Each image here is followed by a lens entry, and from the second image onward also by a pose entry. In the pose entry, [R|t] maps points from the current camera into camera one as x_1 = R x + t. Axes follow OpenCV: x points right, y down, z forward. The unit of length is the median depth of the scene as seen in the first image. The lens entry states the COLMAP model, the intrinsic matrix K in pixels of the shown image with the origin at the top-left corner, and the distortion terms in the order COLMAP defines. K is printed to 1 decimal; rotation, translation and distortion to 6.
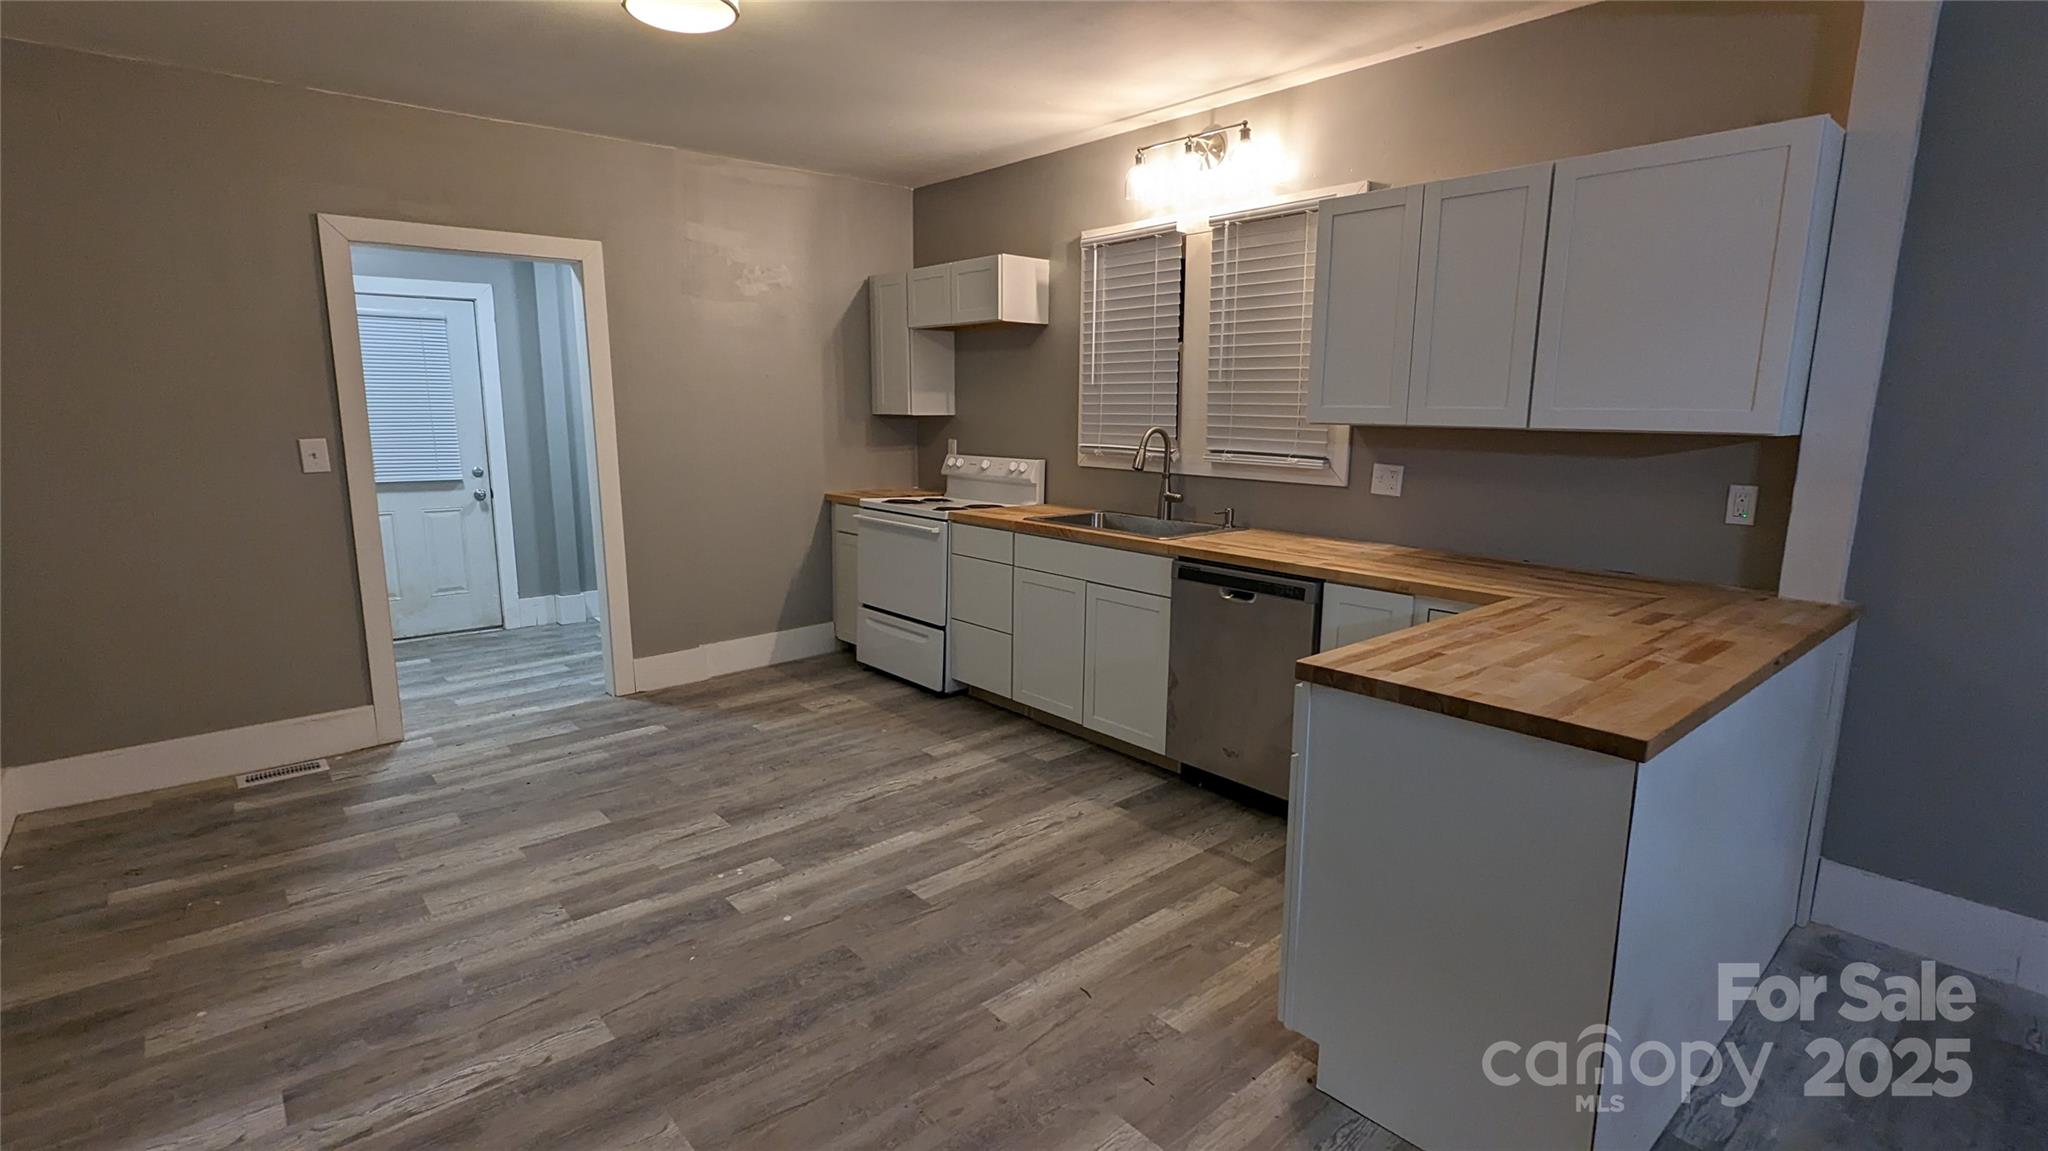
lens RADIAL K [[964.0, 0, 1017.8], [0, 964.0, 583.4], [0, 0, 1]] dist [0.000794, 0.000149]
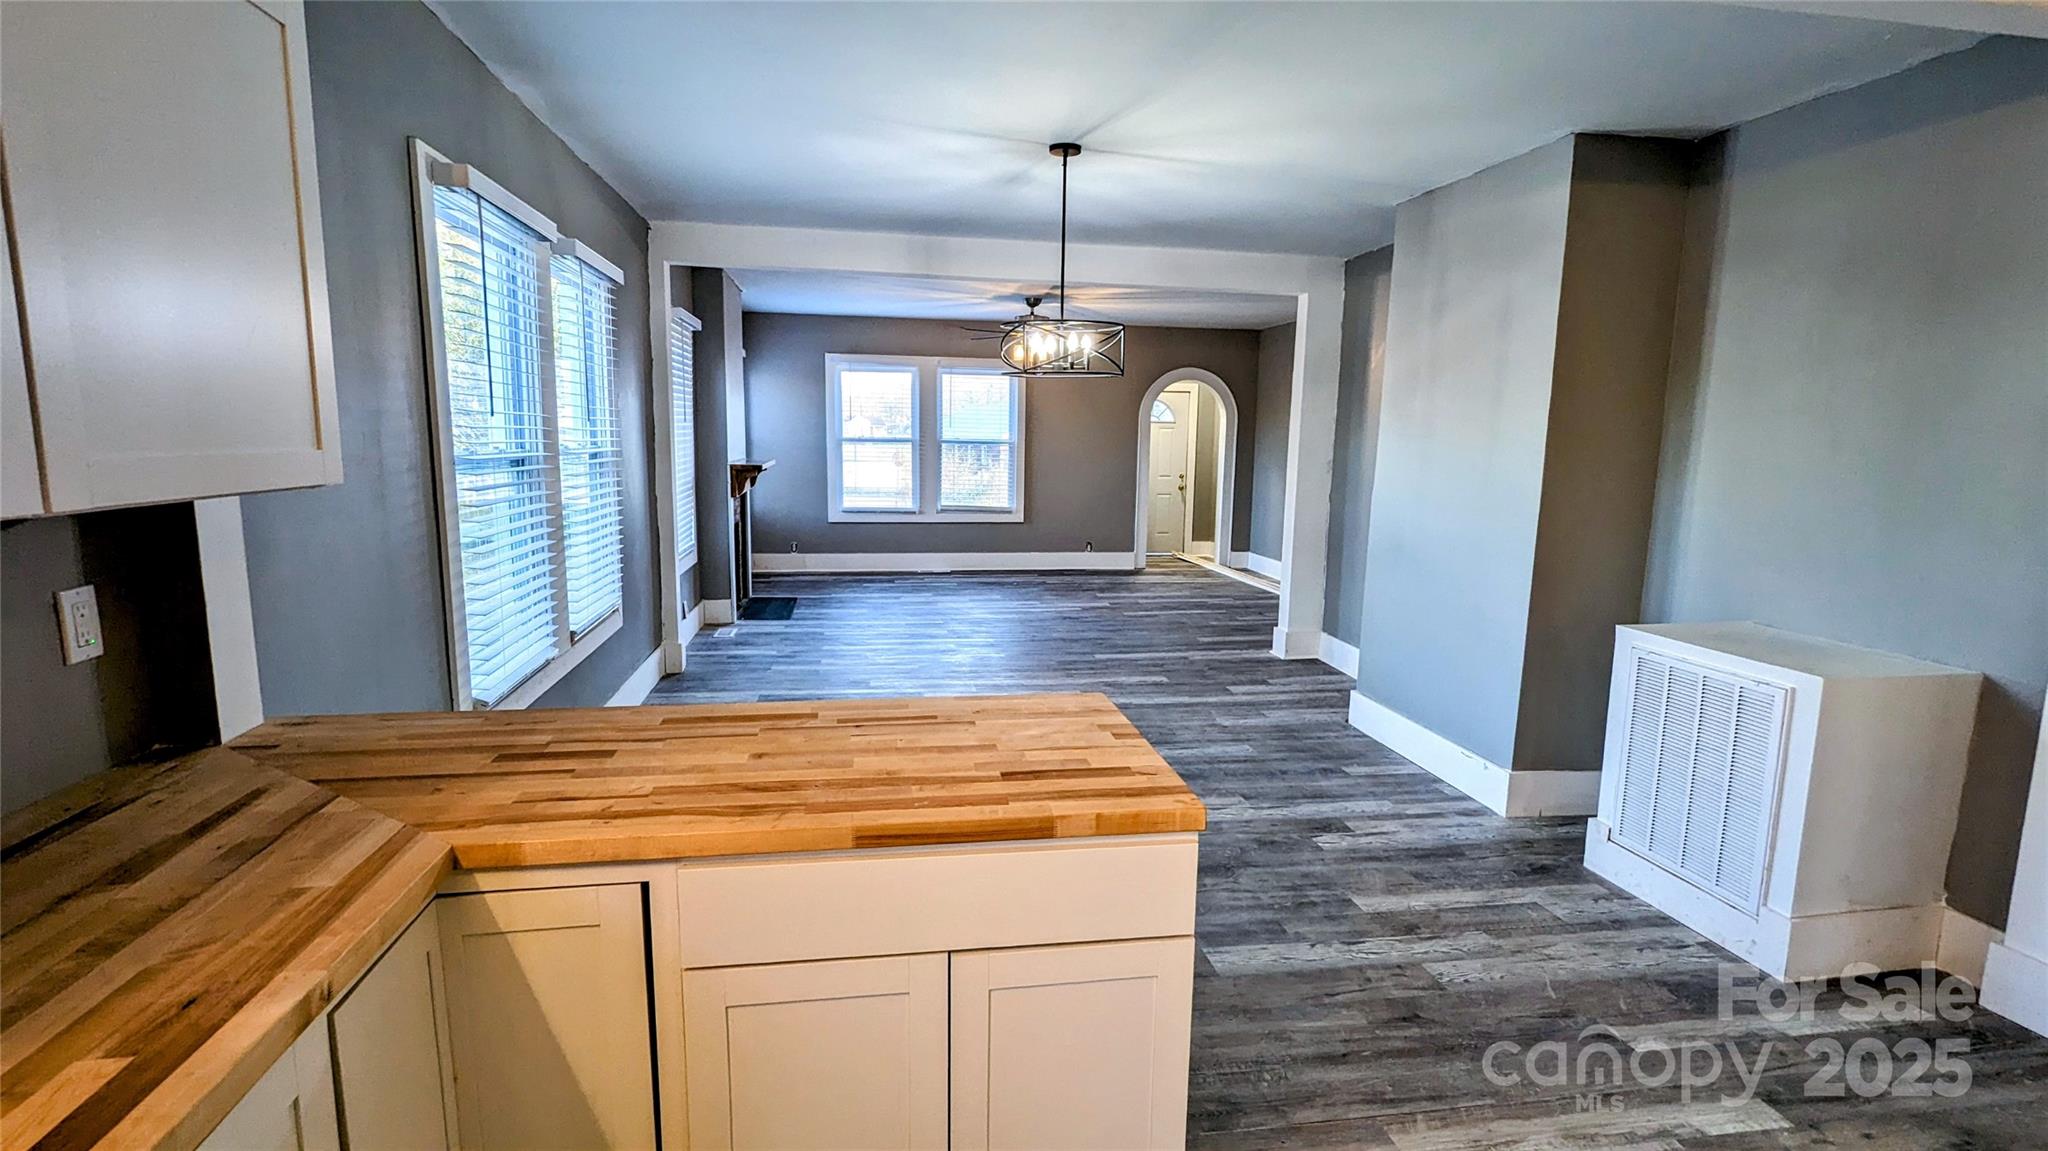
lens RADIAL K [[964.0, 0, 1019.9], [0, 964.0, 576.0], [0, 0, 1]] dist [0.000794, 0.000149]
pose [[-0.853240, -0.095395, 0.512720, 0.026139], [0.076441, 0.949634, 0.303894, -0.168679], [-0.515886, 0.298487, -0.802974, 0.849672]]
